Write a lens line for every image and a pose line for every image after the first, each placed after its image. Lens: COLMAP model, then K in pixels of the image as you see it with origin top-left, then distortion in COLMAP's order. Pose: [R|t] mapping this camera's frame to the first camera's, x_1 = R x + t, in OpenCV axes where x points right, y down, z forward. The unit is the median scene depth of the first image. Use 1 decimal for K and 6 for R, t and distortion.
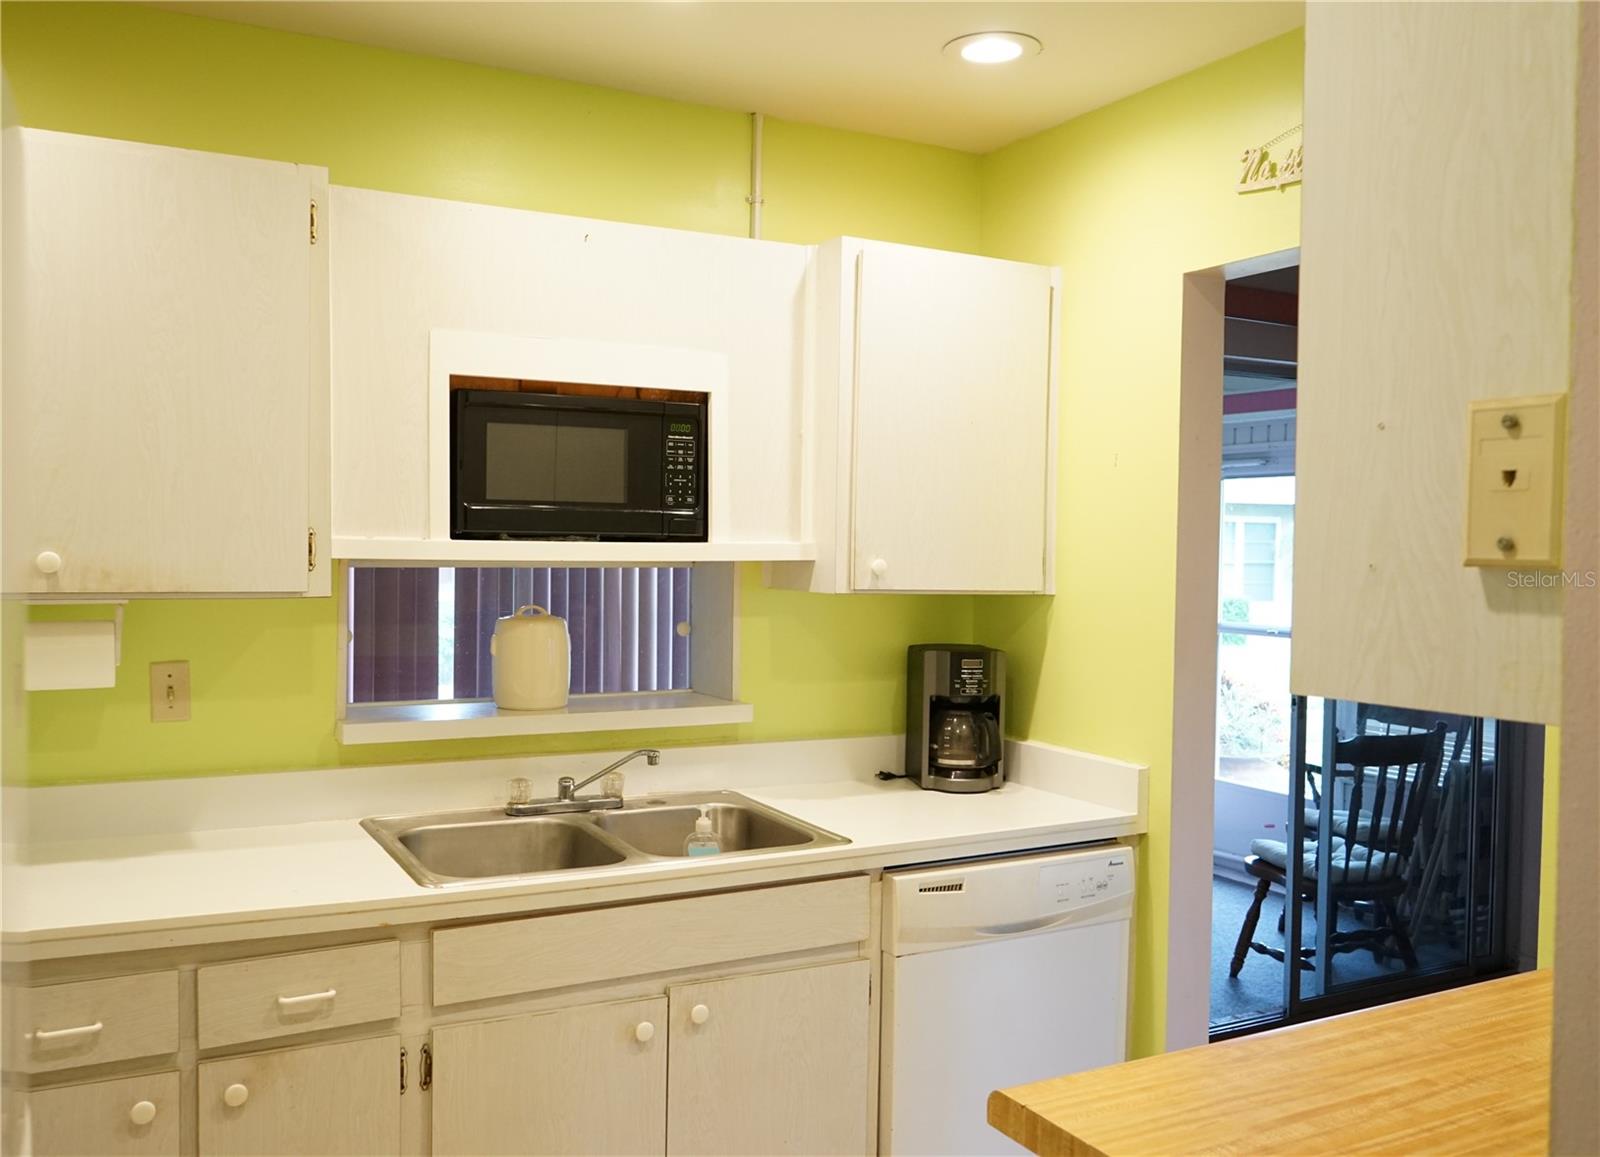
lens RADIAL K [[1341.2, 0, 794.6], [0, 1341.2, 582.6], [0, 0, 1]] dist [-0.034795, 0.002489]
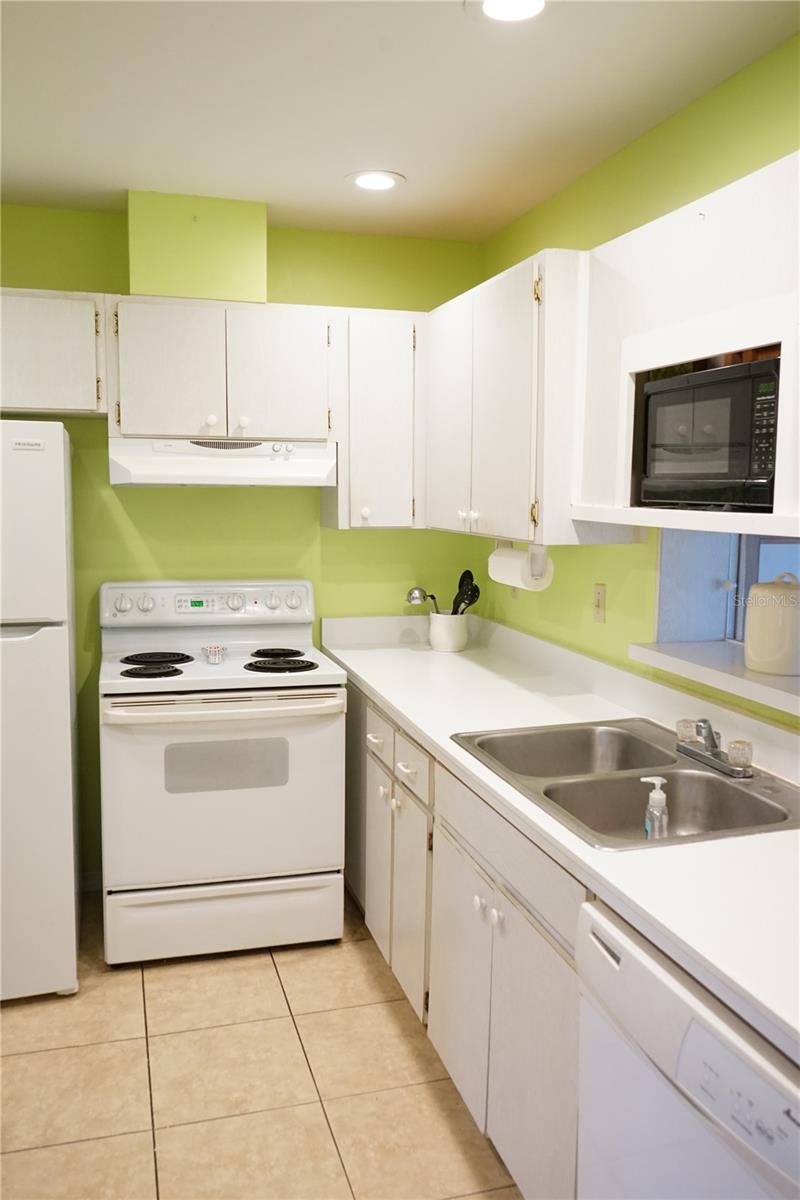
lens RADIAL K [[961.0, 0, 453.9], [0, 961.0, 591.8], [0, 0, 1]] dist [-0.033161, 0.026881]
pose [[-0.188310, 0.091149, -0.977871, 1.165256], [-0.041443, 0.994059, 0.100639, -0.066491], [0.981235, 0.059477, -0.183413, 1.789957]]
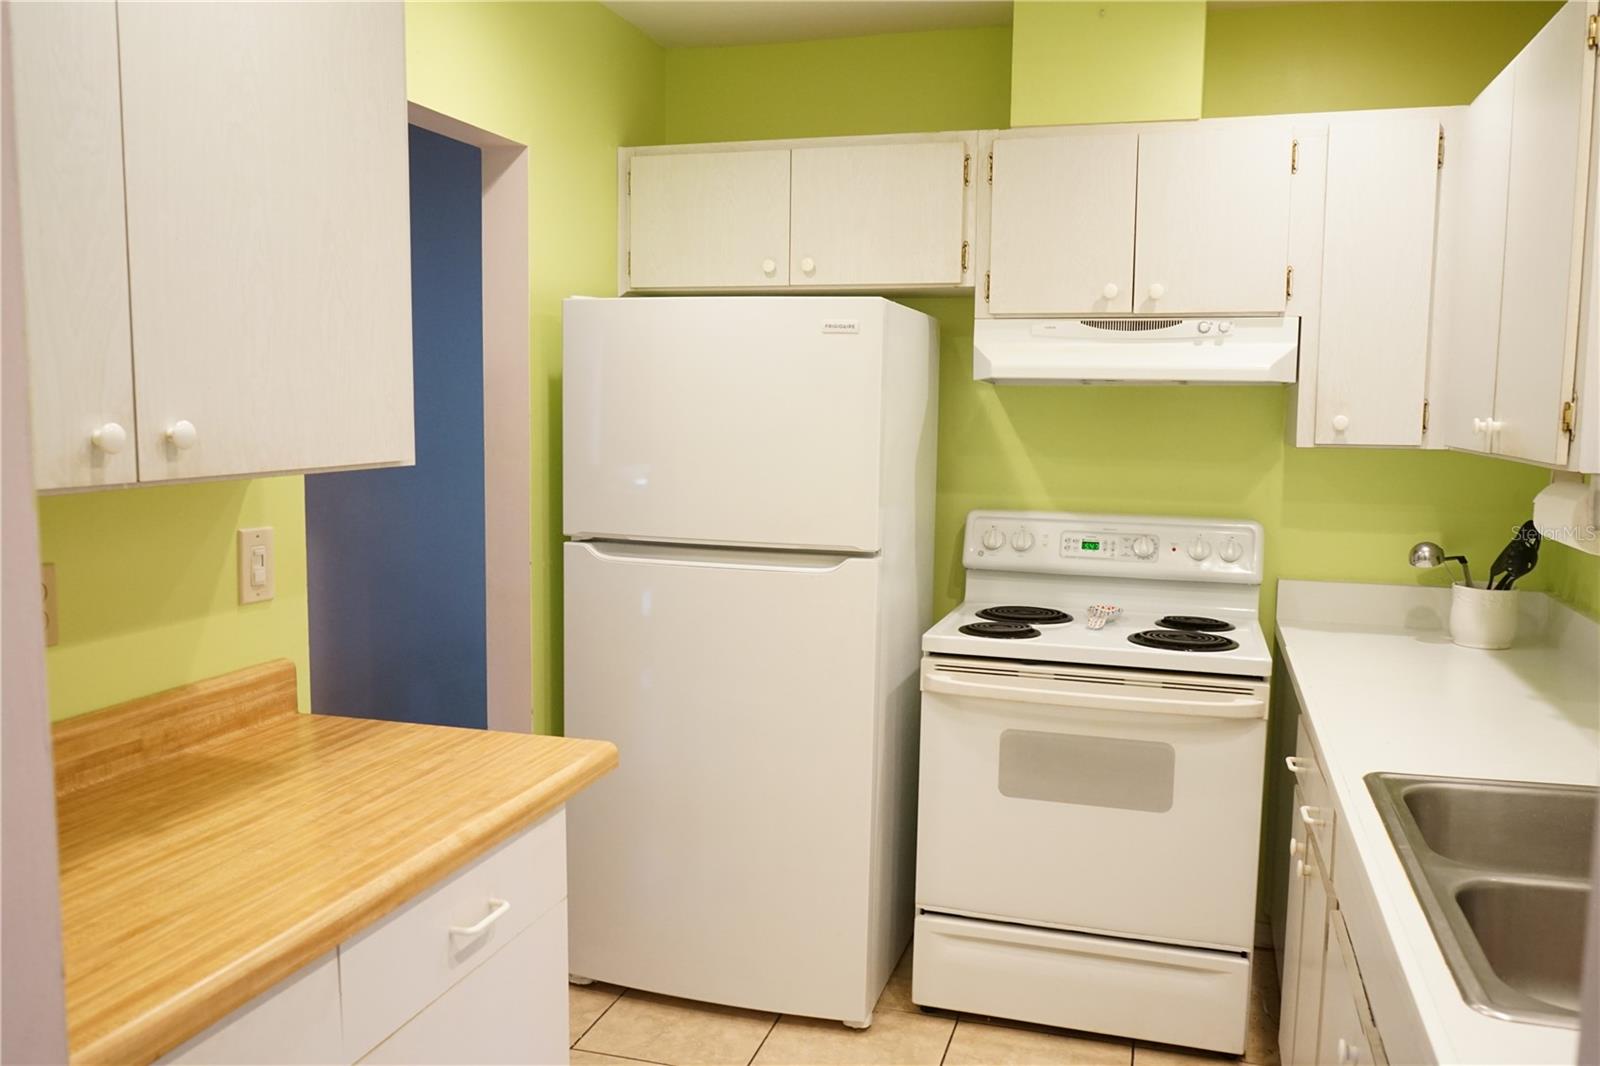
lens RADIAL K [[1281.3, 0, 800.9], [0, 1281.3, 534.9], [0, 0, 1]] dist [-0.033161, 0.026881]
pose [[-0.707953, 0.058314, -0.703848, 0.944863], [-0.037790, 0.992030, 0.120200, -0.047247], [0.705248, 0.111695, -0.700107, 1.986252]]
